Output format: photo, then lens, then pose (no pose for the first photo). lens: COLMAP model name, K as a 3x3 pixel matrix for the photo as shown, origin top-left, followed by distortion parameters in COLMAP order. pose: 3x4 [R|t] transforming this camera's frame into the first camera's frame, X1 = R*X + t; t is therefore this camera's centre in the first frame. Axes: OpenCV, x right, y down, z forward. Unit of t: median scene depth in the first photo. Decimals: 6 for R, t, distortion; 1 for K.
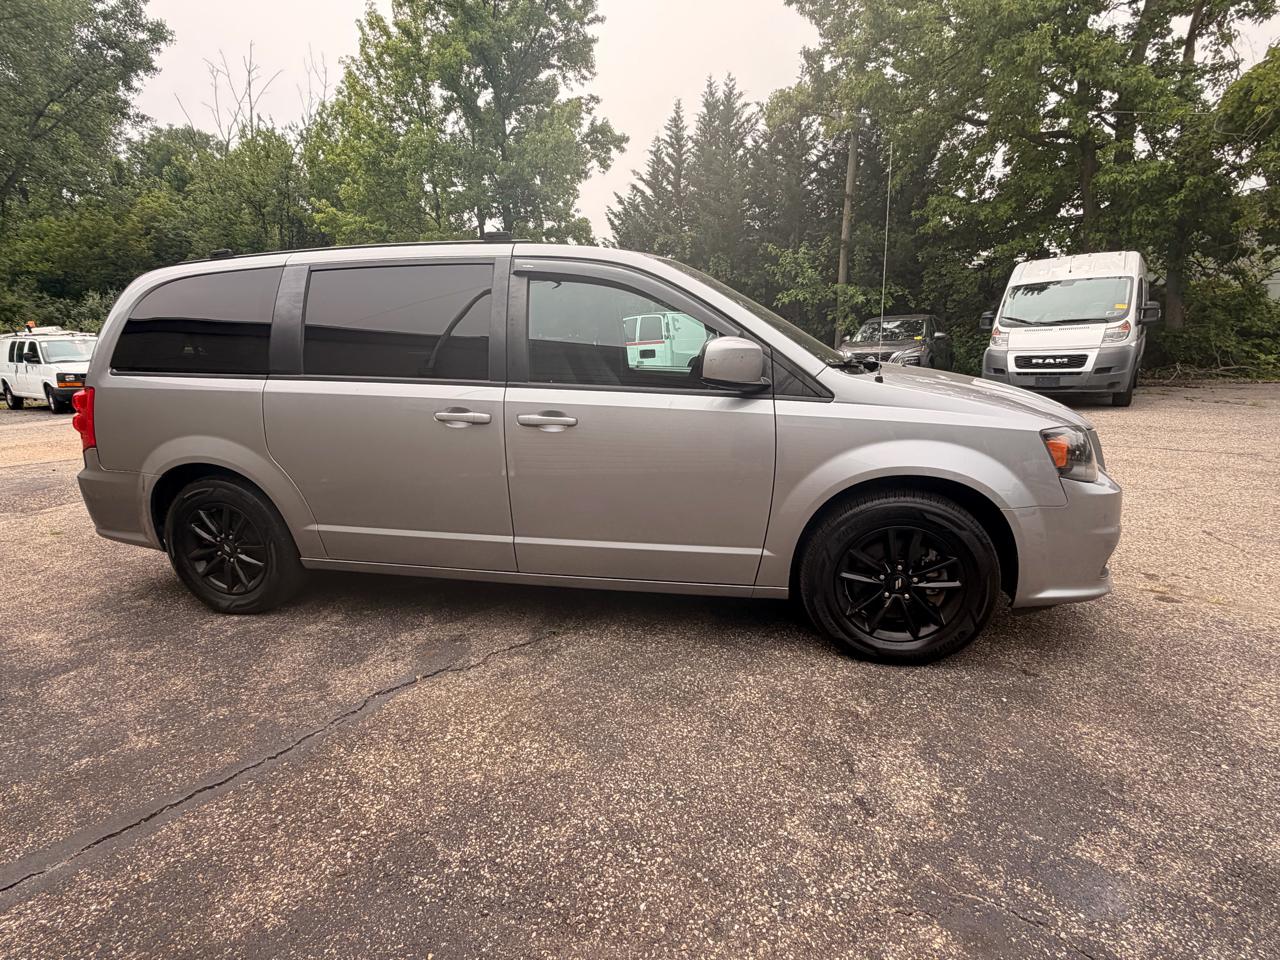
lens RADIAL K [[621.9, 0, 637.2], [0, 621.9, 495.9], [0, 0, 1]] dist [-0.000310, 0.000154]
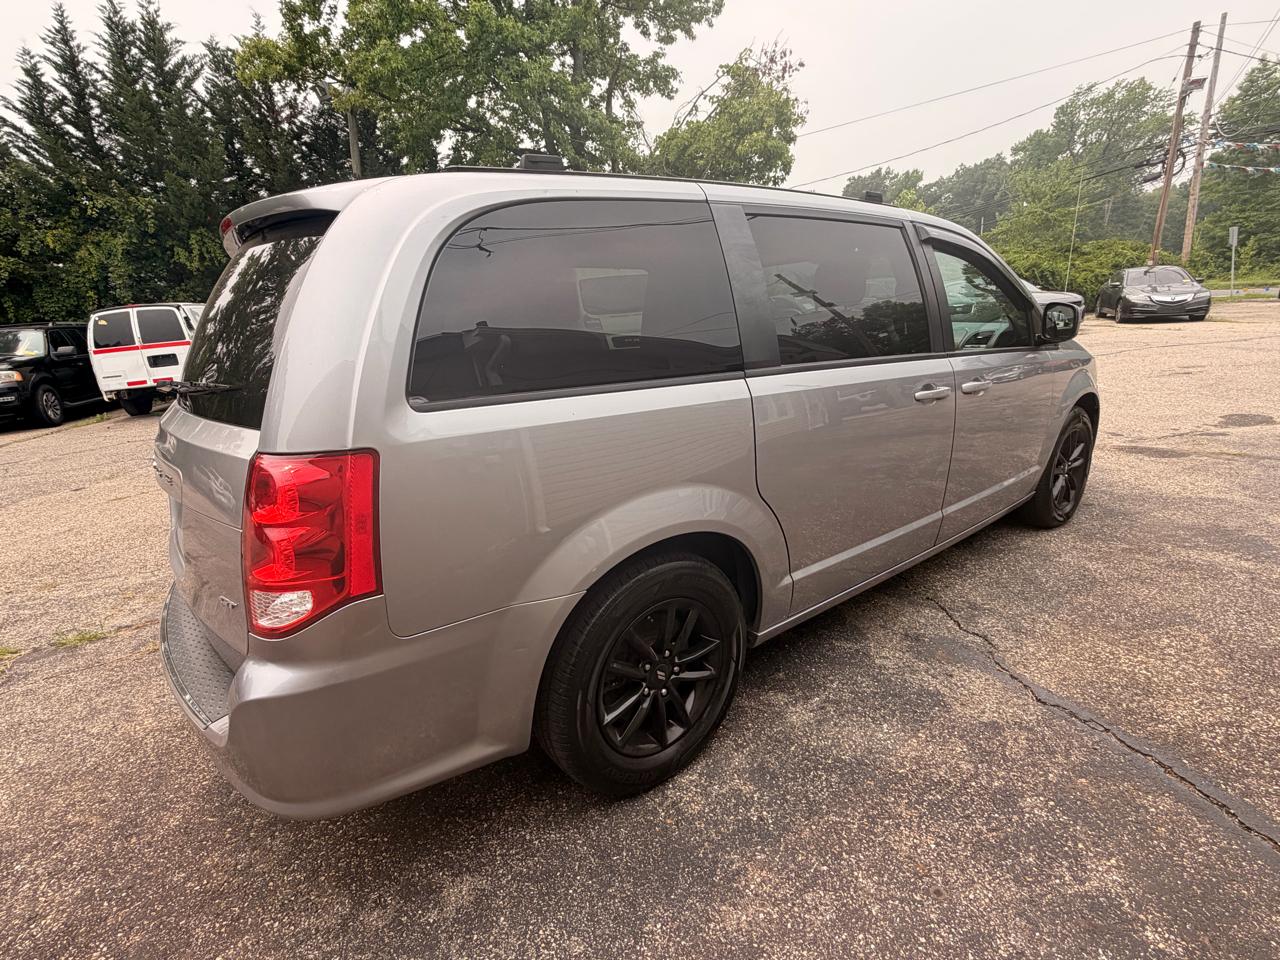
lens RADIAL K [[621.9, 0, 637.2], [0, 621.9, 495.9], [0, 0, 1]] dist [-0.000310, 0.000154]
pose [[0.636298, -0.229680, 0.736459, -0.245709], [0.224045, 0.968523, 0.108480, -0.034397], [-0.738193, 0.095974, 0.667728, 0.138960]]
